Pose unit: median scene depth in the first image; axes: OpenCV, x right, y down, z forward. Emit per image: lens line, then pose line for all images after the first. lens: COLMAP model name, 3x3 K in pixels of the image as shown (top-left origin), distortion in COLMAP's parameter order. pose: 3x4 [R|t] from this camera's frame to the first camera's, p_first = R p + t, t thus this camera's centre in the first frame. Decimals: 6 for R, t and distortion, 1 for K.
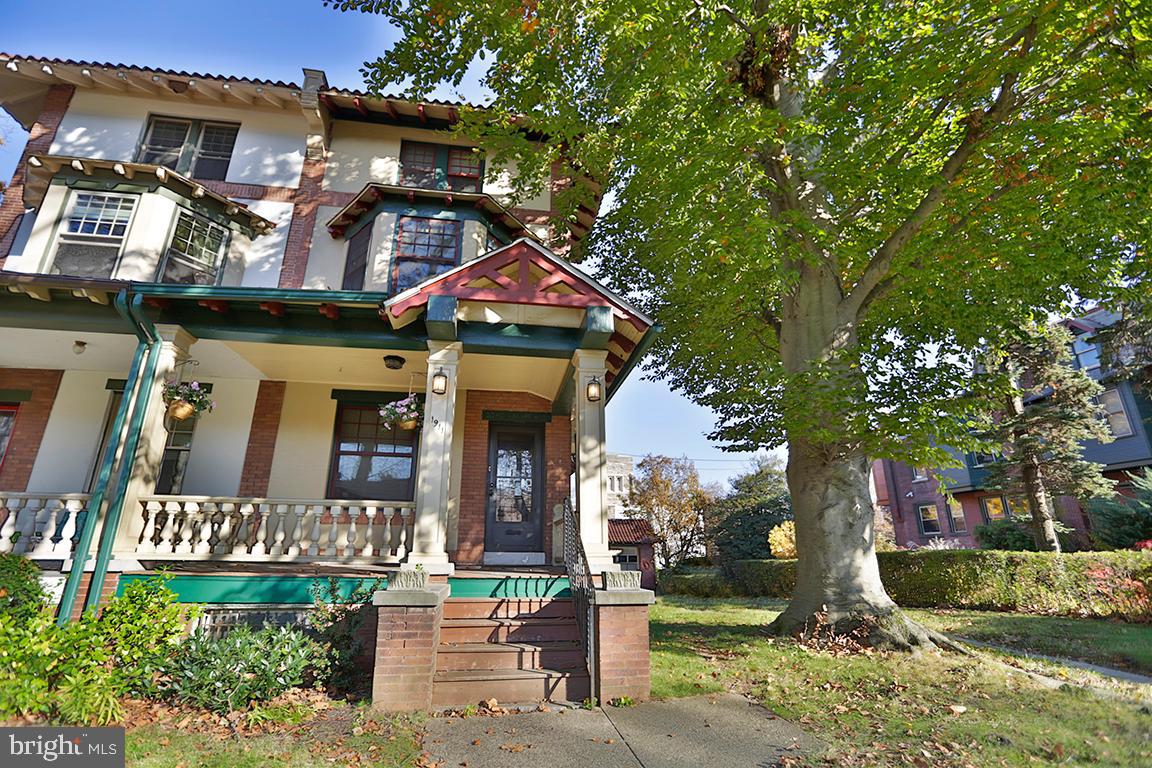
lens RADIAL K [[526.0, 0, 576.9], [0, 526.0, 379.5], [0, 0, 1]] dist [-0.042932, 0.012571]
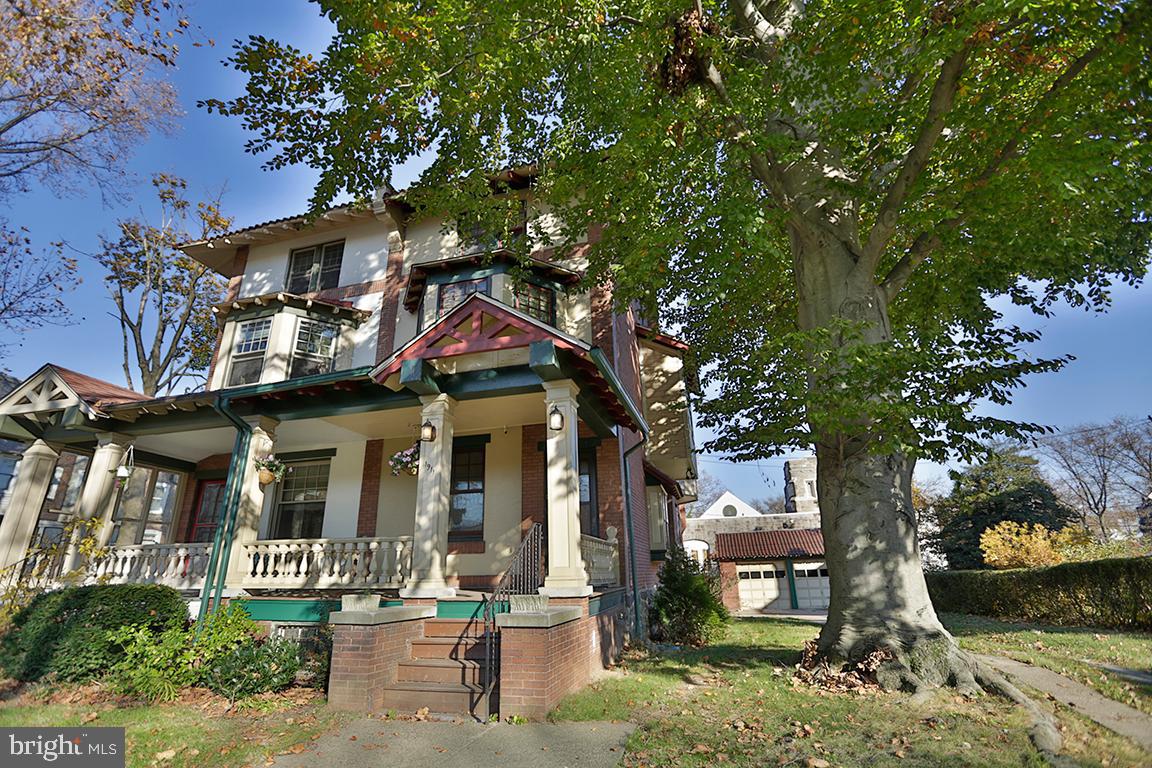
lens RADIAL K [[526.0, 0, 553.4], [0, 526.0, 379.7], [0, 0, 1]] dist [-0.042932, 0.012571]
pose [[0.908083, -0.165820, -0.384564, 0.328578], [0.152923, 0.986156, -0.064118, 0.006754], [0.389872, -0.000584, 0.920869, 0.024124]]
